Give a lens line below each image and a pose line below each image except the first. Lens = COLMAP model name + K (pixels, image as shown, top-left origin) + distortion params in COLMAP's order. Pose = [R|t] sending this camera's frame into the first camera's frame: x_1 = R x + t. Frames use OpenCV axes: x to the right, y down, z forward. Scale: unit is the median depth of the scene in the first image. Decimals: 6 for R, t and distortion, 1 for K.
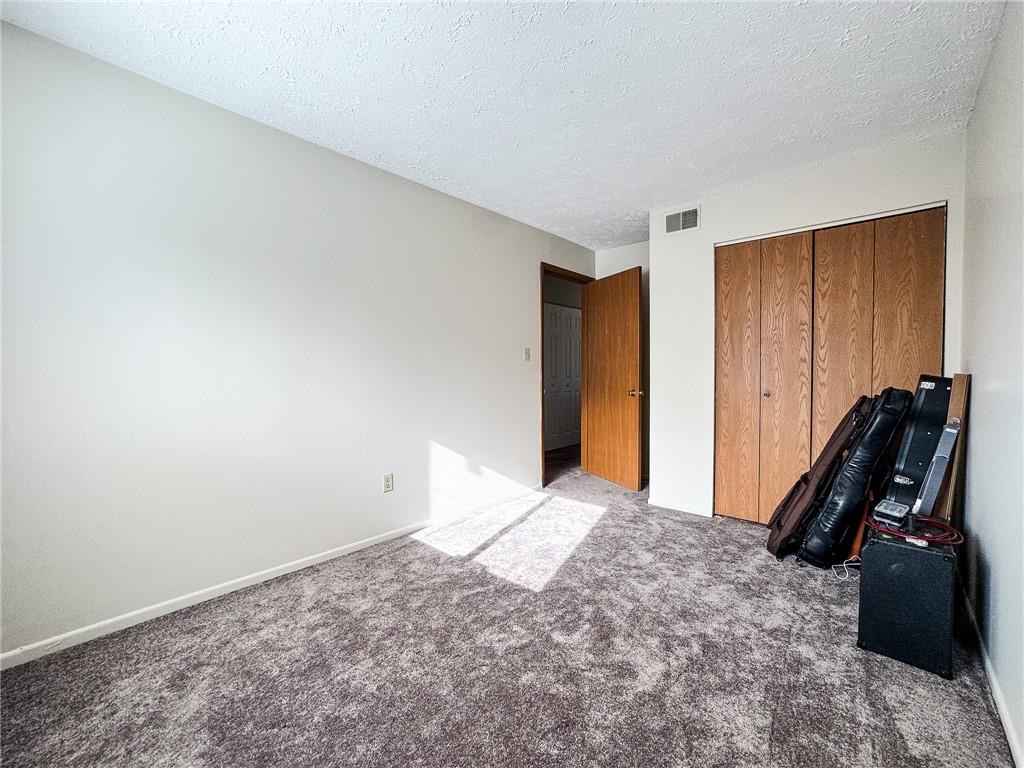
lens RADIAL K [[428.3, 0, 513.7], [0, 428.3, 384.5], [0, 0, 1]] dist [-0.032329, 0.013101]
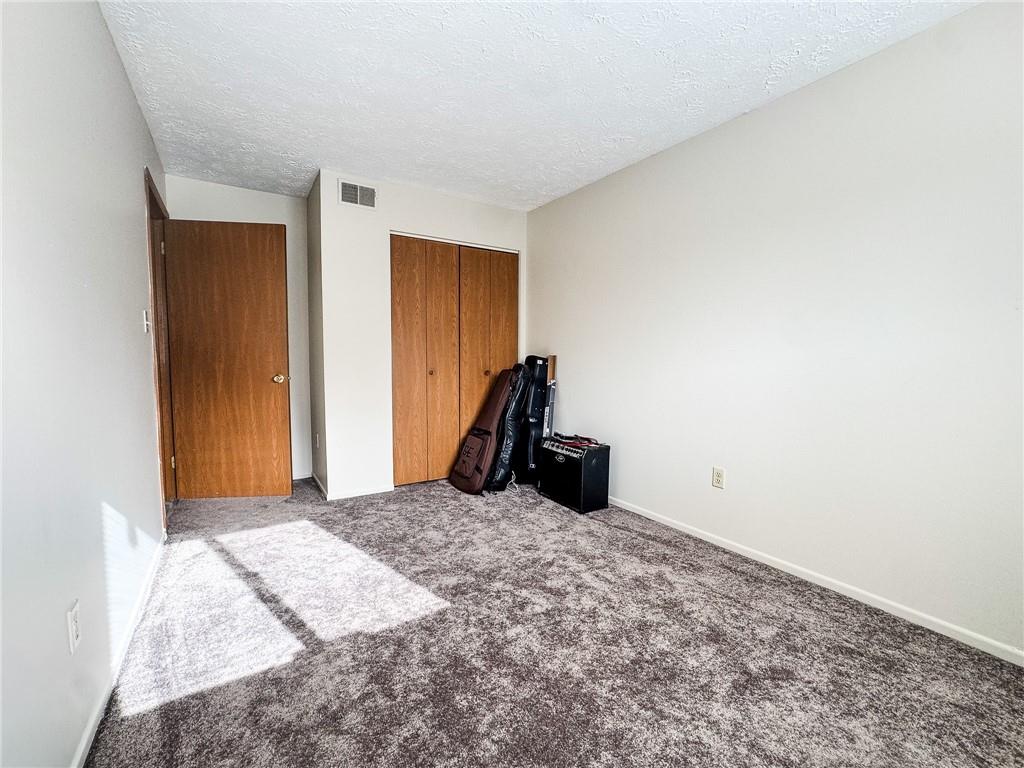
lens RADIAL K [[428.3, 0, 513.7], [0, 428.3, 384.5], [0, 0, 1]] dist [-0.032329, 0.013101]
pose [[0.258401, -0.057699, 0.964313, -0.539924], [0.025924, 0.998269, 0.052784, -0.000380], [-0.965690, 0.011359, 0.259450, 0.491101]]
